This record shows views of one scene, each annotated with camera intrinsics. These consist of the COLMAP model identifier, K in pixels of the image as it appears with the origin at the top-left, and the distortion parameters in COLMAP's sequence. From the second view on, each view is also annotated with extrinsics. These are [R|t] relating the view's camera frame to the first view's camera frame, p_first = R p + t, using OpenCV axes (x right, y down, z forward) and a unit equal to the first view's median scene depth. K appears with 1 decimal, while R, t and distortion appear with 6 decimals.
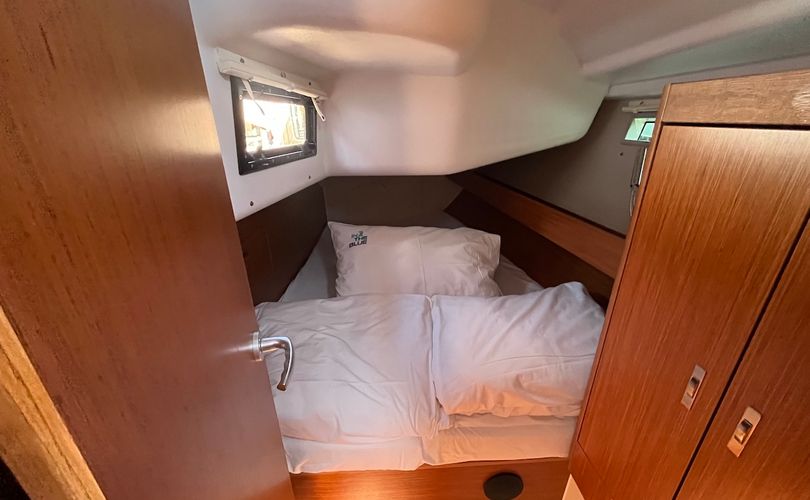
lens RADIAL K [[327.8, 0, 407.0], [0, 327.8, 251.1], [0, 0, 1]] dist [-0.004422, 0.000042]
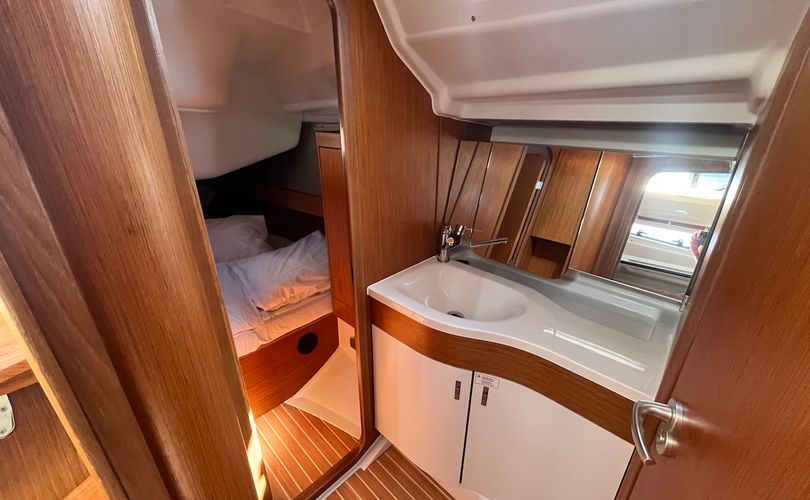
lens RADIAL K [[327.8, 0, 403.7], [0, 327.8, 250.0], [0, 0, 1]] dist [-0.004422, 0.000042]
pose [[0.735687, -0.253725, 0.628004, -0.279299], [0.247841, 0.963727, 0.099024, 0.149218], [-0.630349, 0.082794, 0.771884, -0.674021]]
